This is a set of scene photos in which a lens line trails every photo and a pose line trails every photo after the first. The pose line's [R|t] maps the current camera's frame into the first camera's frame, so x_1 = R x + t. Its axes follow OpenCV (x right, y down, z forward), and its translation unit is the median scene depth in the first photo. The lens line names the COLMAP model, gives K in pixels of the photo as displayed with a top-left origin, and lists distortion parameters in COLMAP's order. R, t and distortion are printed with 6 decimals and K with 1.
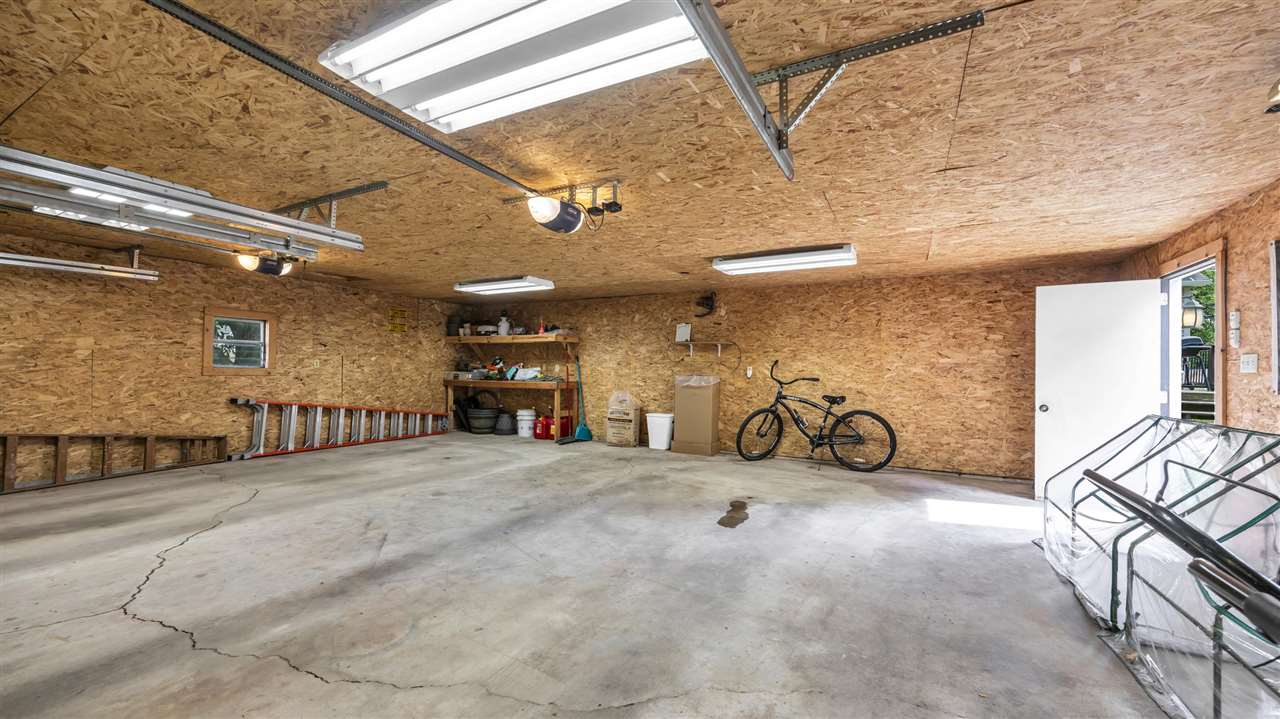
lens RADIAL K [[498.1, 0, 640.2], [0, 498.1, 363.2], [0, 0, 1]] dist [-0.006153, 0.000080]
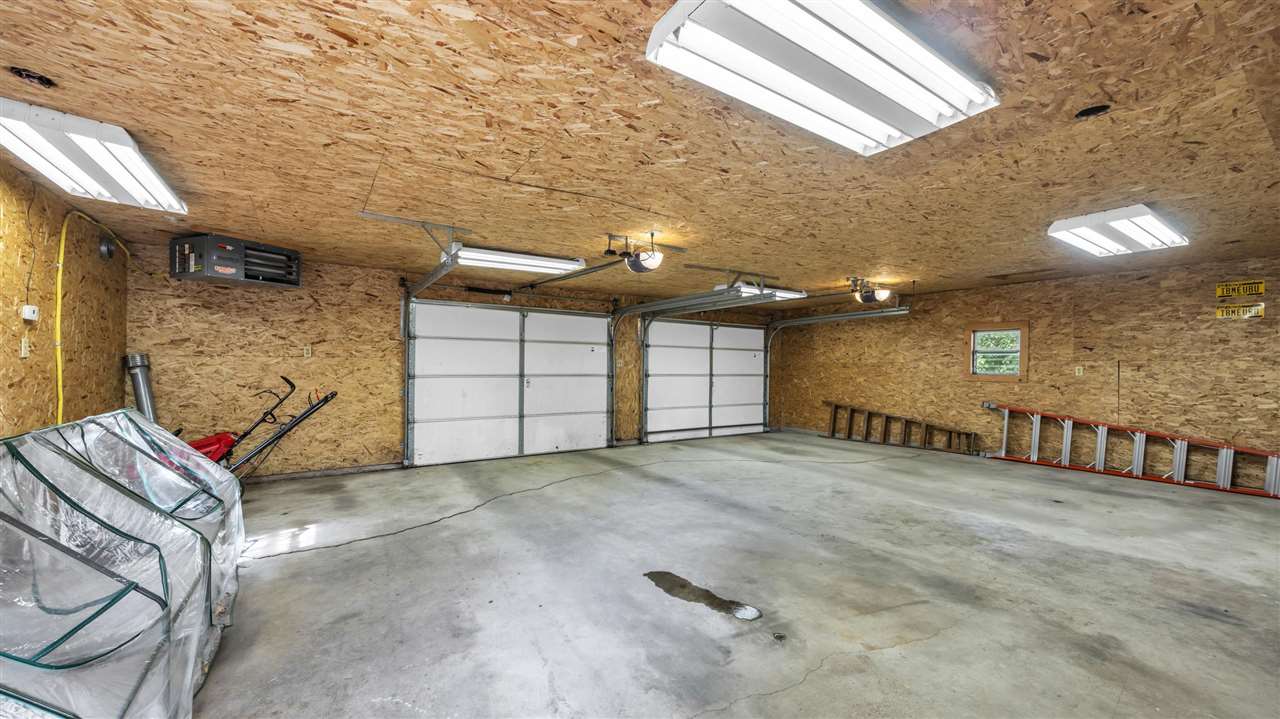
lens RADIAL K [[498.1, 0, 641.8], [0, 498.1, 365.0], [0, 0, 1]] dist [-0.006153, 0.000080]
pose [[-0.473563, -0.018319, -0.880569, 0.852459], [-0.001967, 0.999803, -0.019741, 0.017154], [0.880758, -0.007617, -0.473506, 1.326766]]
